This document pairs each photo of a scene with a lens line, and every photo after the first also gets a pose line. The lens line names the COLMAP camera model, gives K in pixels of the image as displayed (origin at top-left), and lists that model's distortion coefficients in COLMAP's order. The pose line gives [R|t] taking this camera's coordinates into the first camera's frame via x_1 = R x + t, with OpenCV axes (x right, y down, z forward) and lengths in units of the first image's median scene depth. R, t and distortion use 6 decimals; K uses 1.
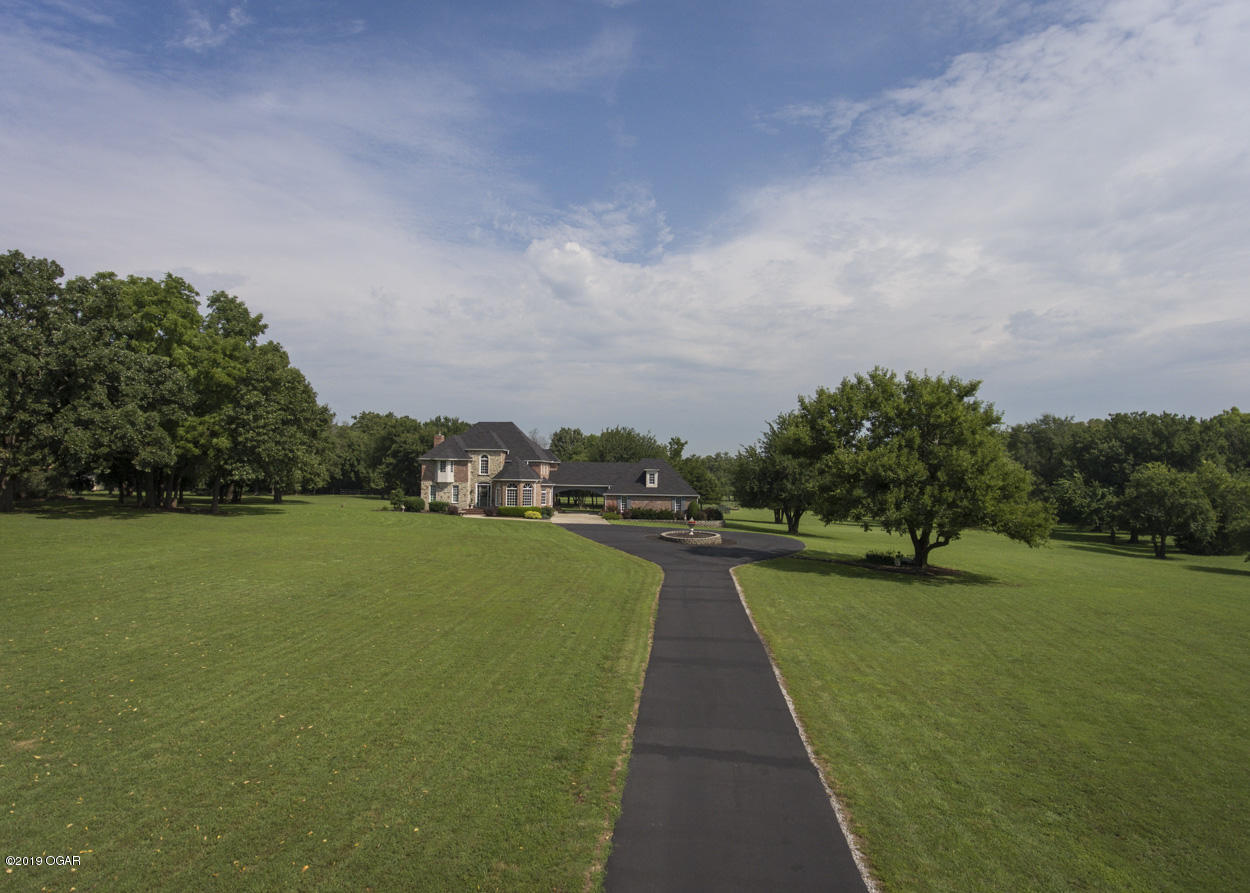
lens RADIAL K [[740.7, 0, 617.3], [0, 740.7, 454.5], [0, 0, 1]] dist [-0.001917, -0.000959]
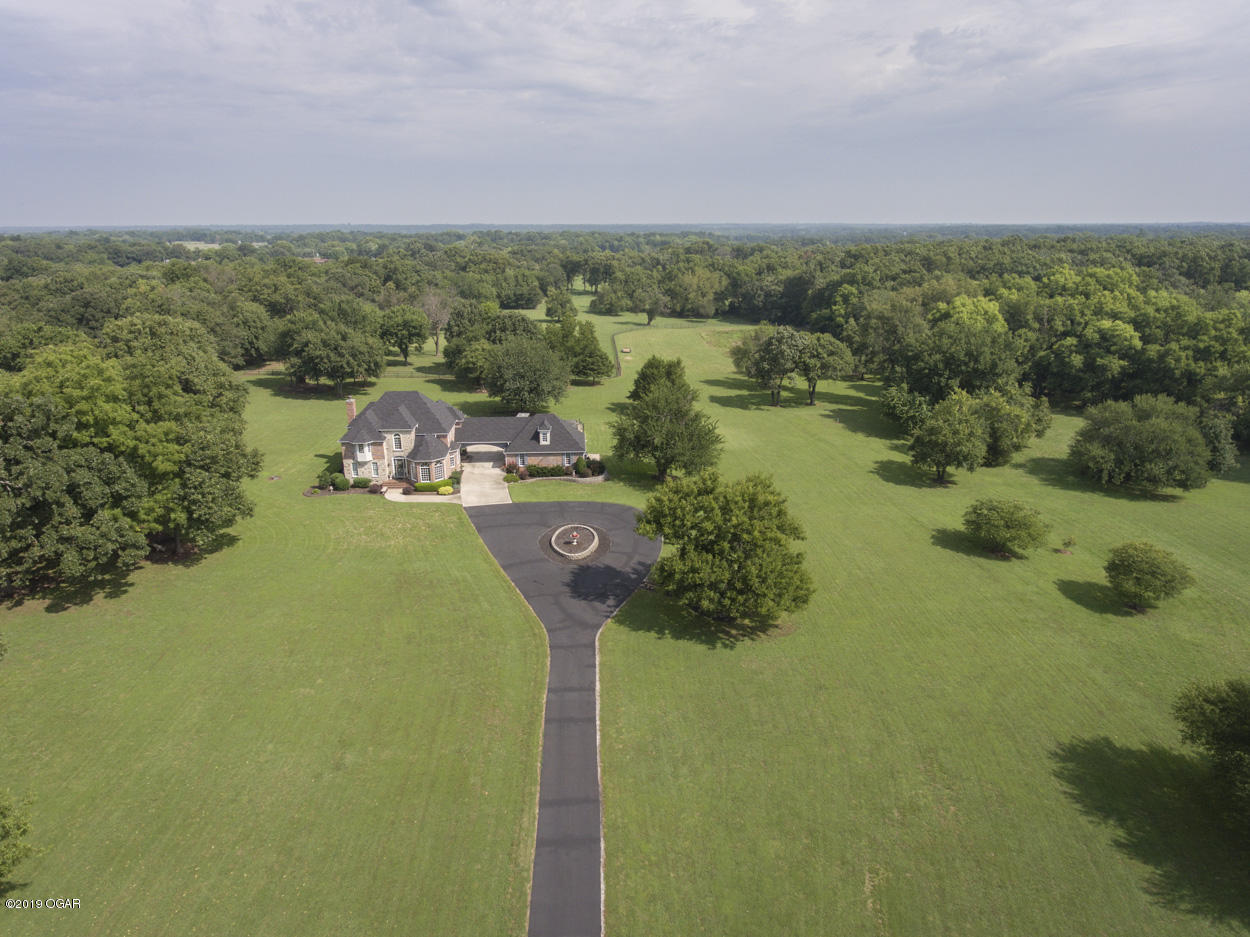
lens RADIAL K [[732.2, 0, 620.4], [0, 732.2, 471.0], [0, 0, 1]] dist [-0.002480, 0.000073]
pose [[0.991387, -0.053422, 0.119577, 0.024203], [0.008055, 0.936169, 0.351458, -0.327438], [-0.130720, -0.347468, 0.928536, -0.110763]]
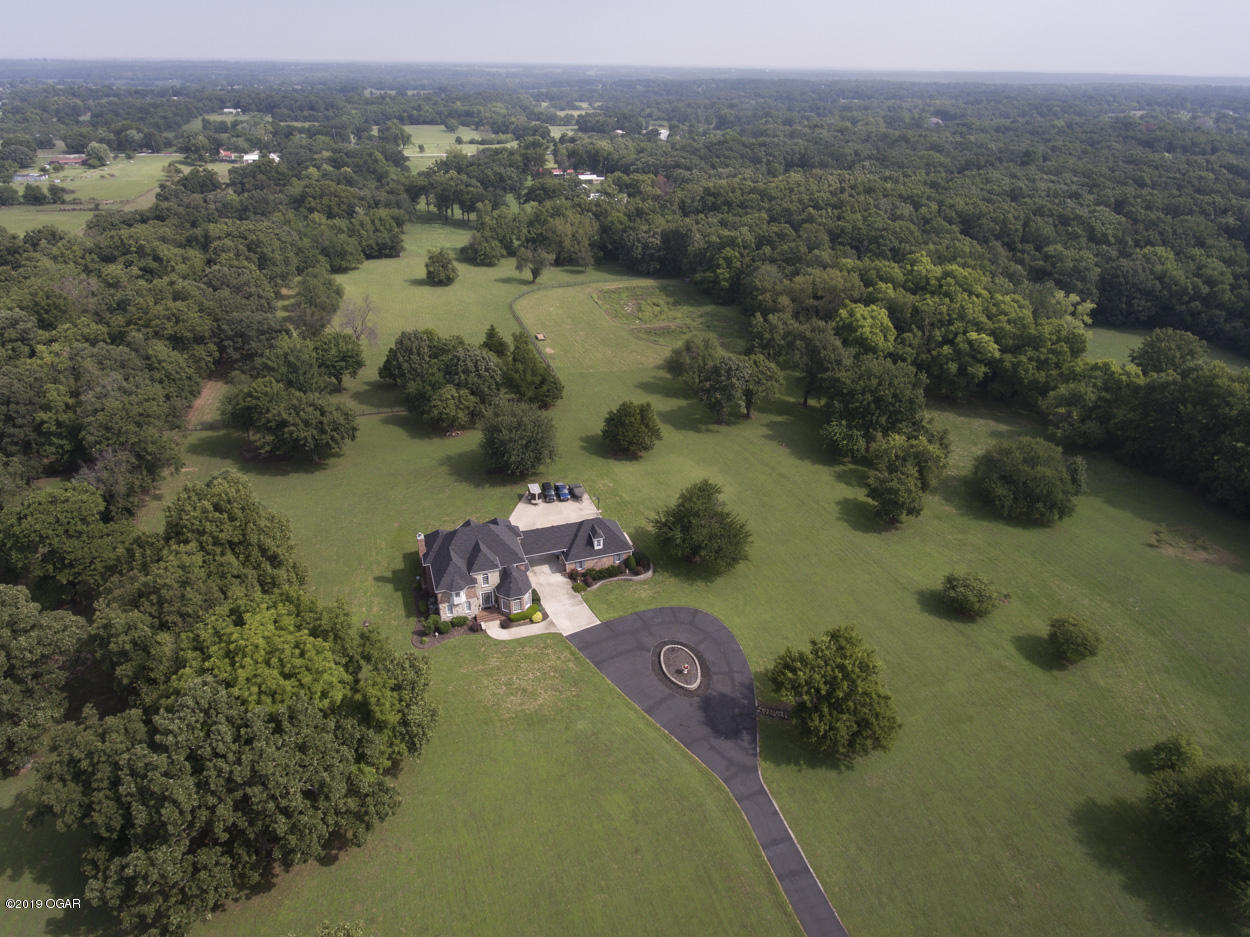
lens RADIAL K [[732.2, 0, 620.7], [0, 732.2, 468.2], [0, 0, 1]] dist [-0.002480, 0.000073]
pose [[0.919613, -0.185784, 0.346115, -0.351763], [-0.021378, 0.856118, 0.516338, -0.773201], [-0.392243, -0.482231, 0.783326, 0.016928]]
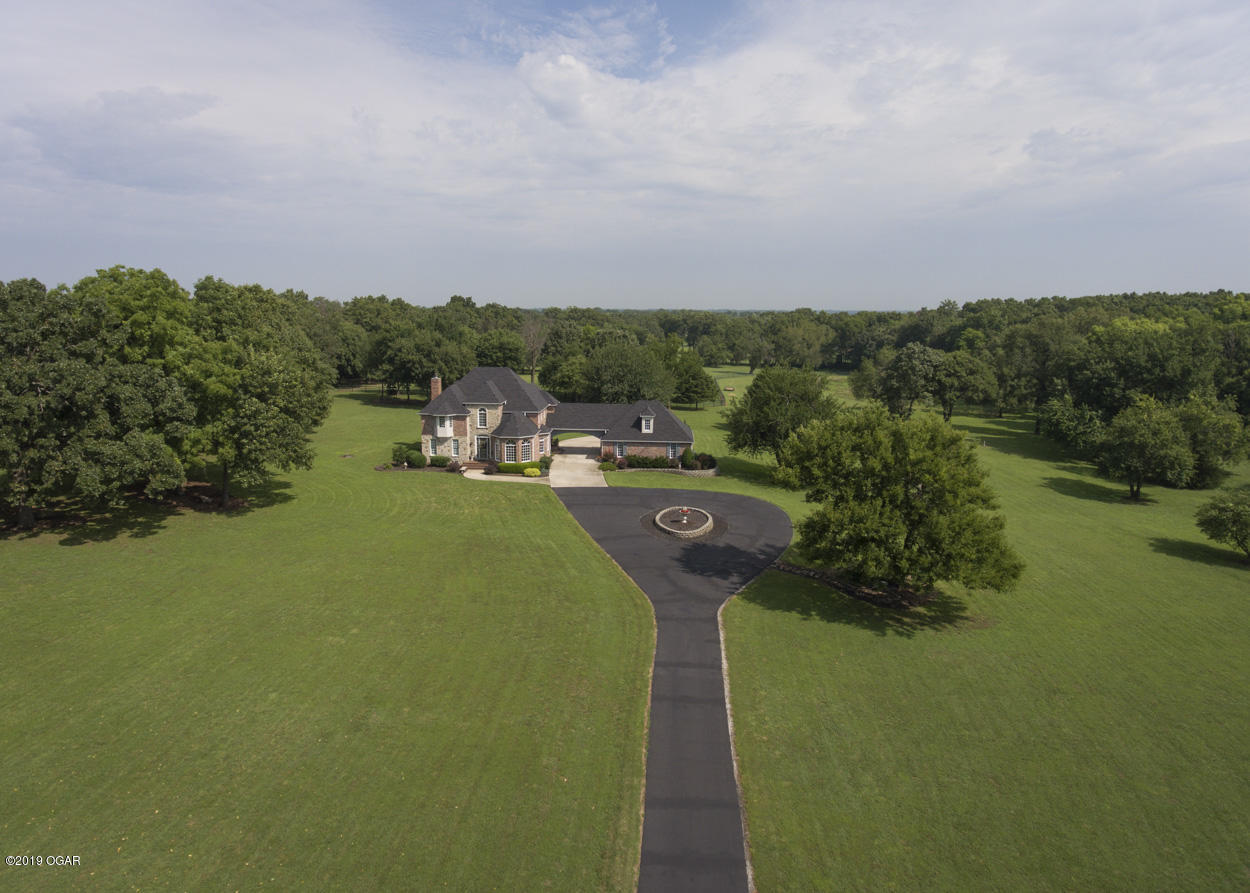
lens RADIAL K [[740.7, 0, 619.1], [0, 740.7, 434.1], [0, 0, 1]] dist [-0.001917, -0.000959]
pose [[0.999976, -0.006325, 0.002737, 0.004982], [0.005667, 0.980604, 0.195919, -0.156597], [-0.003923, -0.195899, 0.980616, -0.002479]]
